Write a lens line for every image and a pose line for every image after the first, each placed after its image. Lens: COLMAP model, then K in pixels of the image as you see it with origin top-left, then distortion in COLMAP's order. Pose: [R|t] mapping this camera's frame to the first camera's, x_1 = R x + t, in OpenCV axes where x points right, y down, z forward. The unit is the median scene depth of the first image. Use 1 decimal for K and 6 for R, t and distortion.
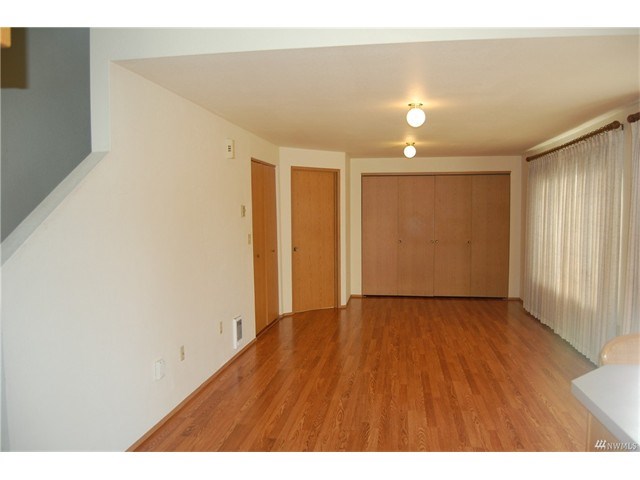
lens RADIAL K [[501.6, 0, 323.3], [0, 501.6, 240.1], [0, 0, 1]] dist [-0.092318, 0.037614]
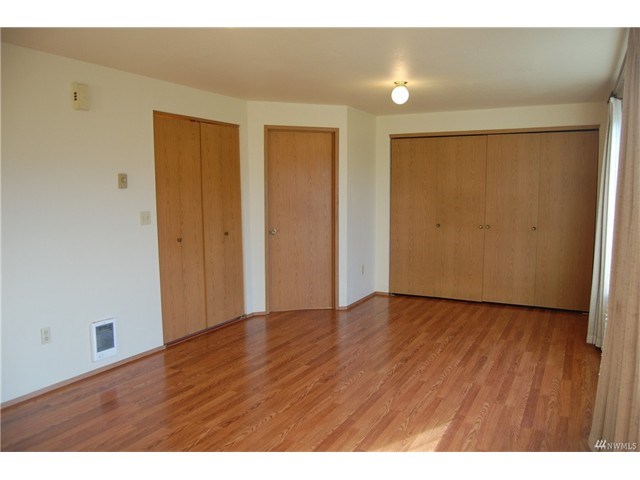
lens RADIAL K [[501.6, 0, 323.3], [0, 501.6, 240.1], [0, 0, 1]] dist [-0.092318, 0.037614]
pose [[0.945720, 0.034708, -0.323124, 0.279175], [-0.020255, 0.998643, 0.047988, -0.008636], [0.324351, -0.038839, 0.945139, 0.289501]]
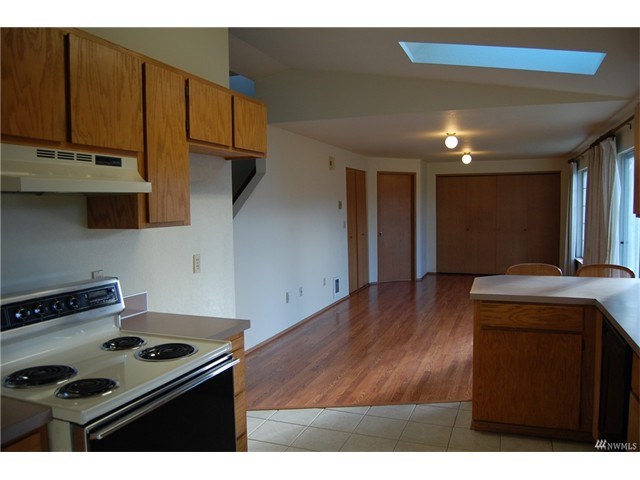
lens RADIAL K [[501.6, 0, 323.3], [0, 501.6, 240.1], [0, 0, 1]] dist [-0.092318, 0.037614]
pose [[0.979012, 0.005652, -0.203726, 0.066853], [-0.003755, 0.999946, 0.009694, 0.022011], [0.203770, -0.008725, 0.978980, -0.327875]]
